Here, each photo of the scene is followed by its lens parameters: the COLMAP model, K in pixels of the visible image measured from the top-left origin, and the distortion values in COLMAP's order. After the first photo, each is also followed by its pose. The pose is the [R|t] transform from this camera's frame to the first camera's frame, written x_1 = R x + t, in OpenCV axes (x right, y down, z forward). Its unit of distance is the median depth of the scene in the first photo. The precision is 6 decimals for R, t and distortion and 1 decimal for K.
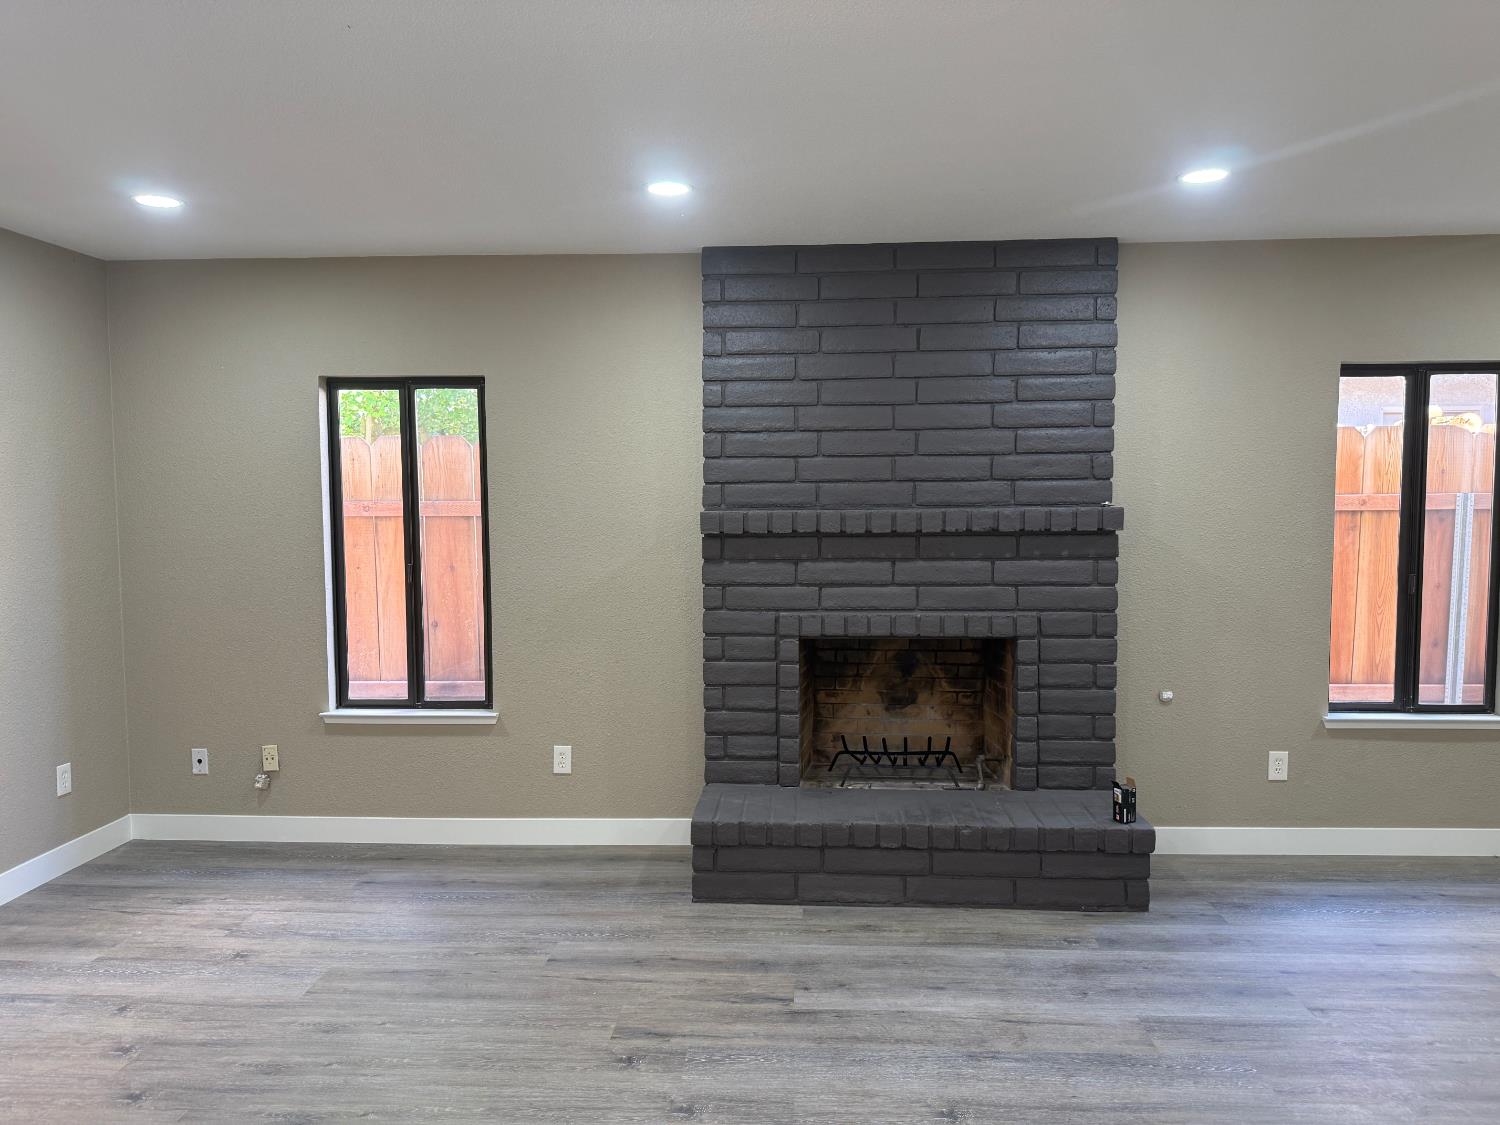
lens RADIAL K [[1061.4, 0, 743.4], [0, 1061.4, 561.8], [0, 0, 1]] dist [0.020215, -0.028514]
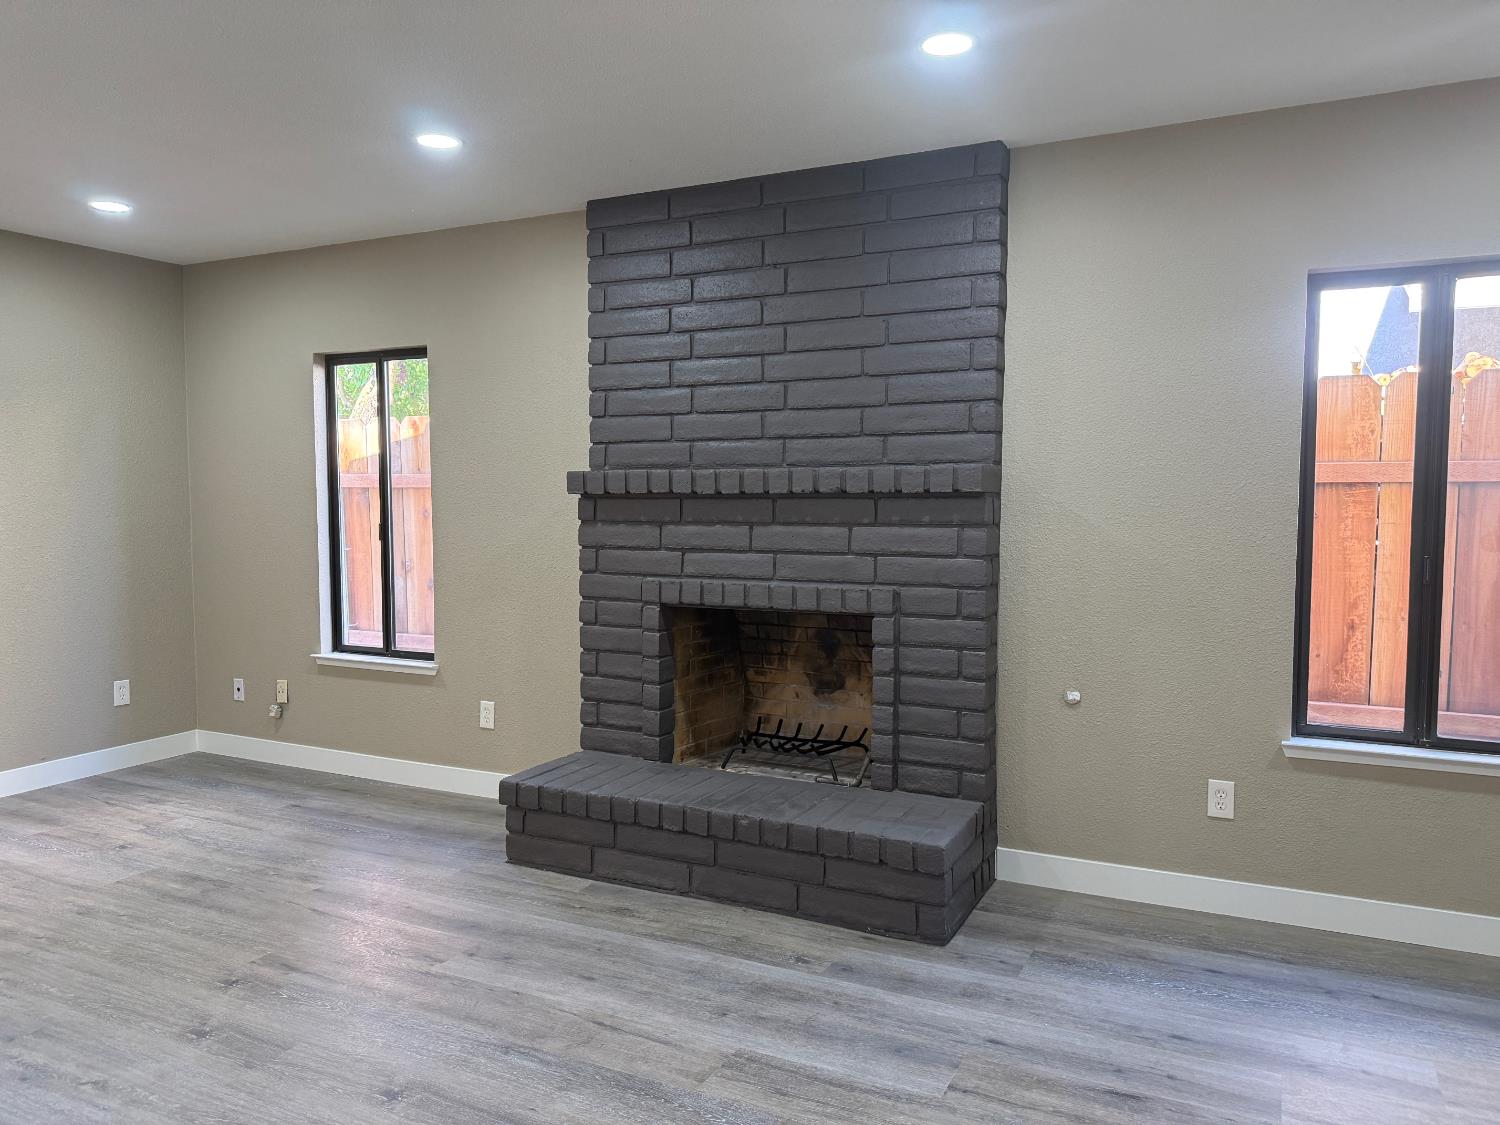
lens RADIAL K [[1061.4, 0, 766.2], [0, 1061.4, 559.7], [0, 0, 1]] dist [0.020215, -0.028514]
pose [[0.921622, 0.029414, -0.386972, 0.507287], [-0.029083, 0.999554, 0.006712, 0.022453], [0.386997, 0.005068, 0.922067, 0.161177]]
